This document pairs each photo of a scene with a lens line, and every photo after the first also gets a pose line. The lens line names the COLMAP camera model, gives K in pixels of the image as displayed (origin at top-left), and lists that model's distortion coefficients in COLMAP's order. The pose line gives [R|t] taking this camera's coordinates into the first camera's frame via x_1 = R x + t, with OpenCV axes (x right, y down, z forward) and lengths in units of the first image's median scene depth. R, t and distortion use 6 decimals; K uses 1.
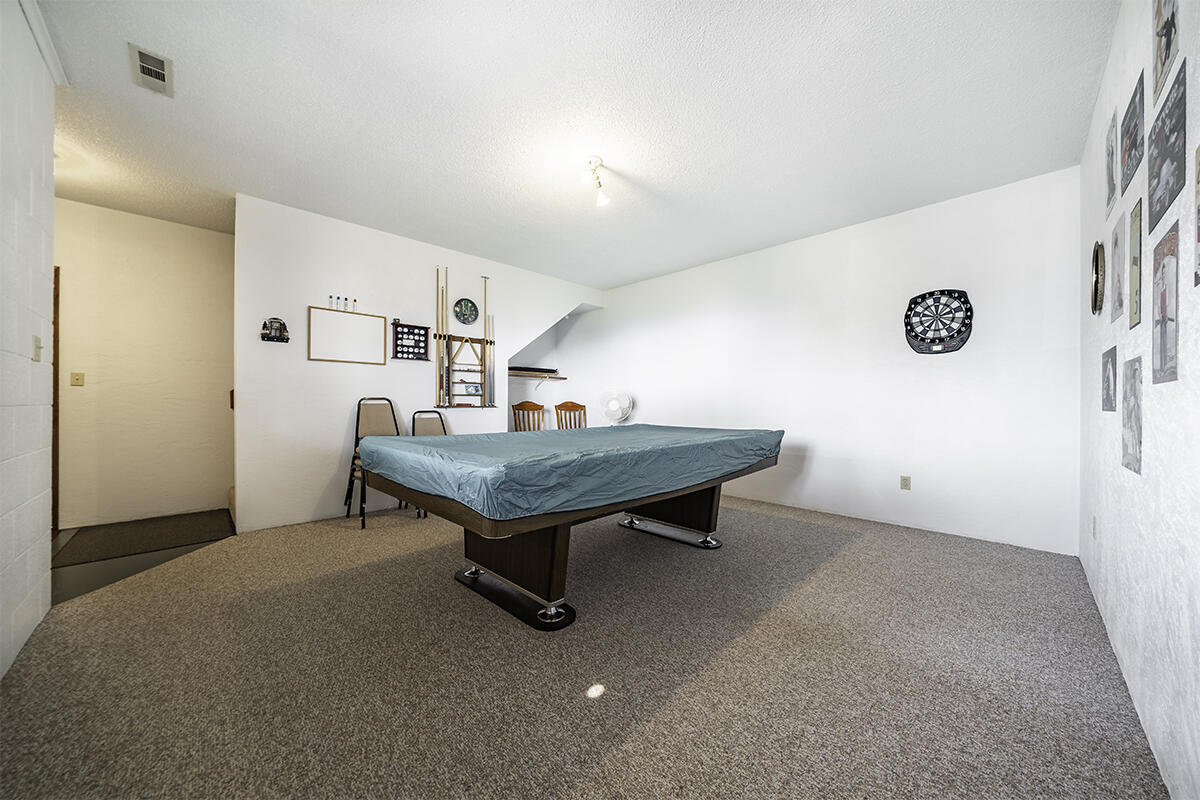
lens RADIAL K [[413.1, 0, 602.1], [0, 413.1, 400.1], [0, 0, 1]] dist [-0.000518, -0.000238]
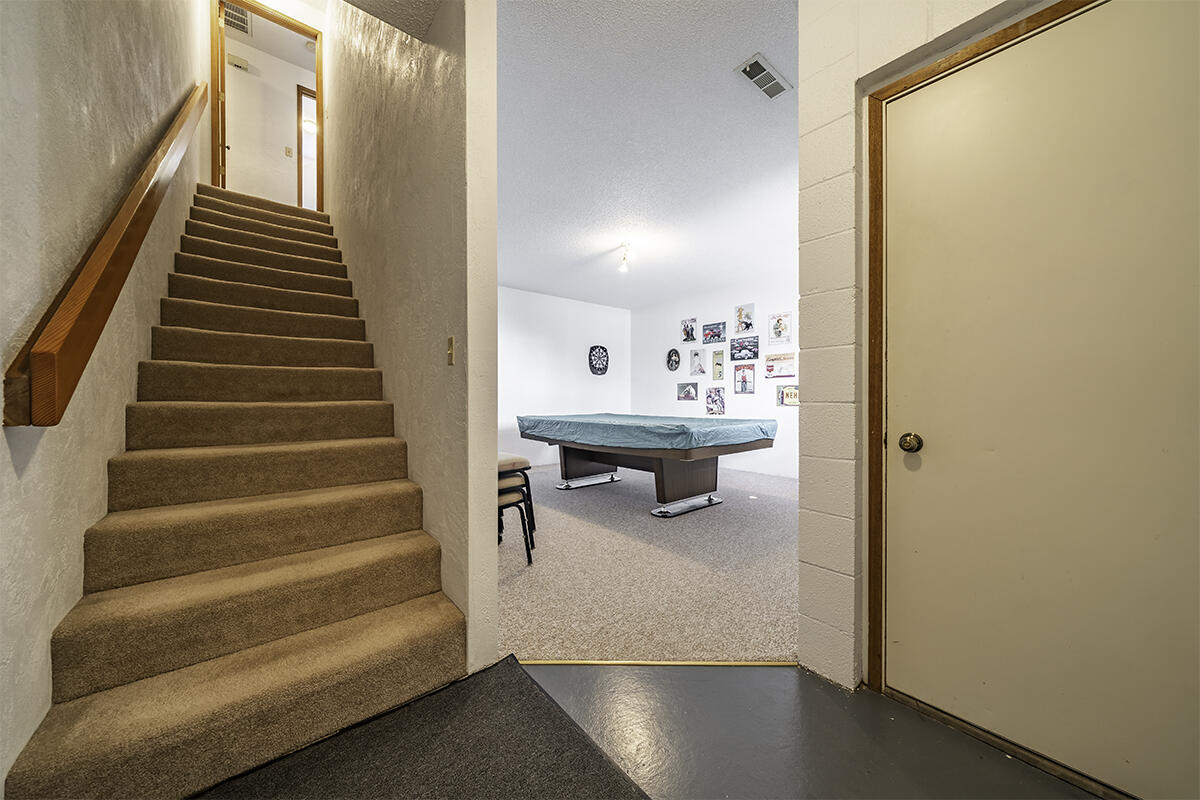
lens RADIAL K [[413.1, 0, 601.7], [0, 413.1, 400.8], [0, 0, 1]] dist [-0.000518, -0.000238]
pose [[0.092376, -0.008284, 0.995690, -1.321593], [0.000341, 0.999966, 0.008288, 0.001180], [-0.995724, -0.000426, 0.092376, 0.798526]]
